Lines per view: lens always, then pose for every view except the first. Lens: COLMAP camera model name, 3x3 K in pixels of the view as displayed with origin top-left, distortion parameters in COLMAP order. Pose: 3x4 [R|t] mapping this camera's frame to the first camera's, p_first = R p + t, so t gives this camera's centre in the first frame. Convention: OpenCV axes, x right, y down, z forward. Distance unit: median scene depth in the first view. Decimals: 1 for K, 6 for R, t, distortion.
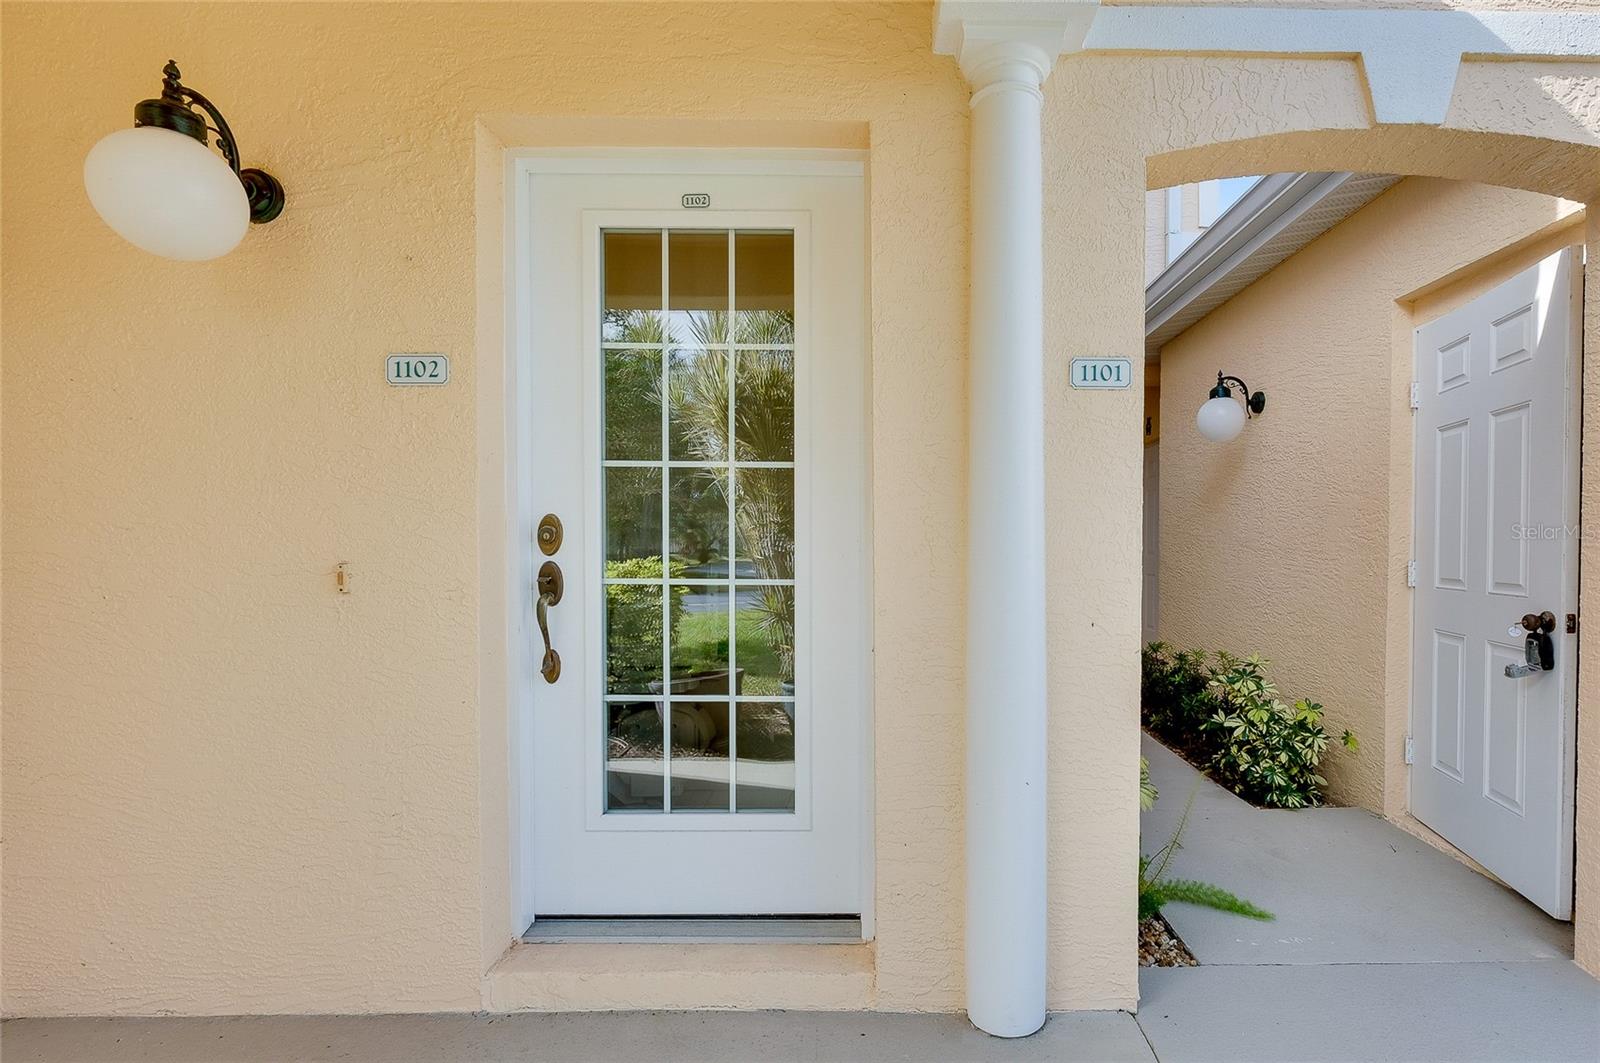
lens RADIAL K [[743.1, 0, 809.4], [0, 743.1, 558.1], [0, 0, 1]] dist [-0.001219, -0.000128]
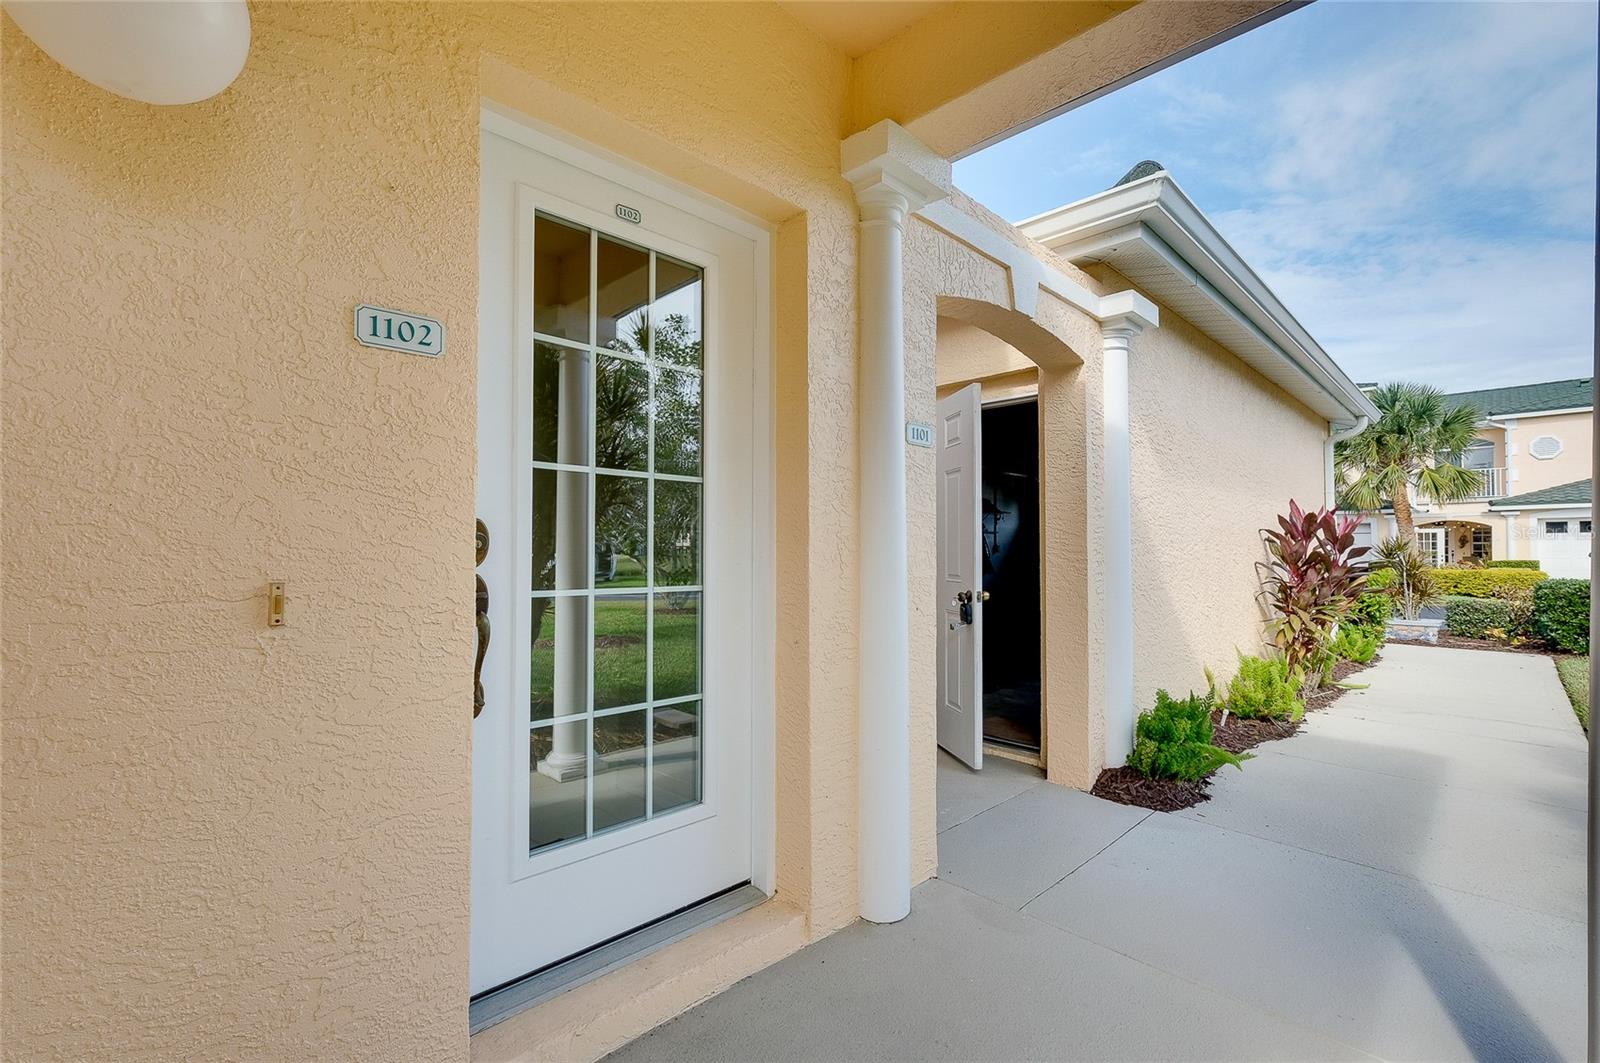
lens RADIAL K [[712.3, 0, 802.1], [0, 712.3, 533.5], [0, 0, 1]] dist [0.001624, 0.000475]
pose [[0.715295, 0.016298, 0.698632, -0.730928], [0.009517, 0.999408, -0.033058, -0.012062], [-0.698758, 0.030296, 0.714717, 0.171041]]
